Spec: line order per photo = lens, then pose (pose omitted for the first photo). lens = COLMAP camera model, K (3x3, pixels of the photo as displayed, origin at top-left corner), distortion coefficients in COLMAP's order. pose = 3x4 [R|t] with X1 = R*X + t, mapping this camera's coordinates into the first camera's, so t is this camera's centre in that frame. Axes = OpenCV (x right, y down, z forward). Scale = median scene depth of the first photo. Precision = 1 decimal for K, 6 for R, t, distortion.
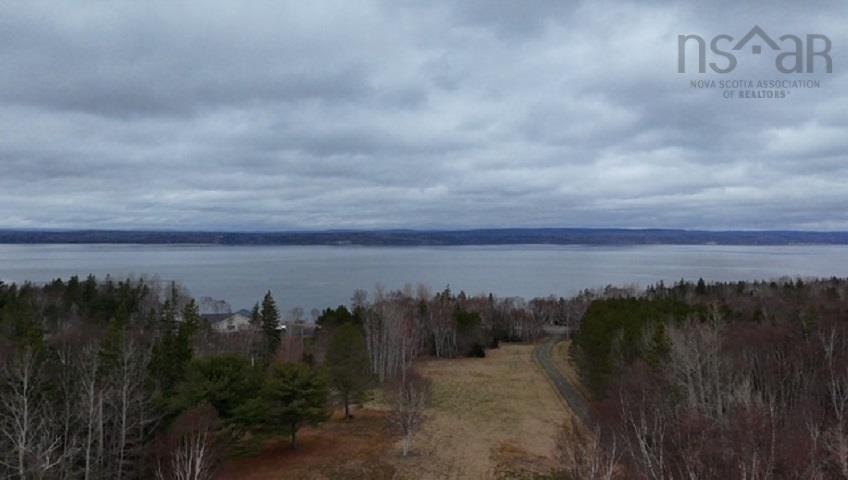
lens RADIAL K [[537.9, 0, 424.0], [0, 537.9, 240.0], [0, 0, 1]] dist [-0.001399, -0.000055]
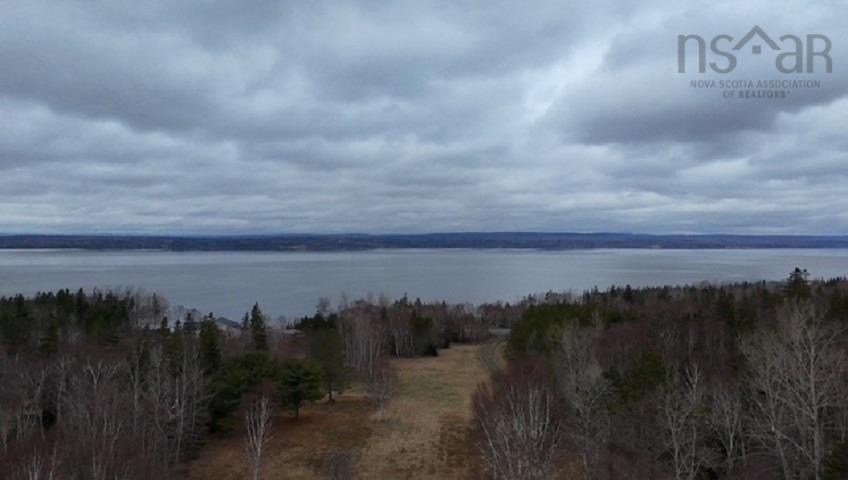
lens RADIAL K [[537.9, 0, 424.0], [0, 537.9, 240.0], [0, 0, 1]] dist [-0.001399, -0.000055]
pose [[0.996598, -0.001439, 0.082398, -0.011859], [0.002045, 0.999971, -0.007269, -0.024307], [-0.082386, 0.007413, 0.996573, -0.154324]]
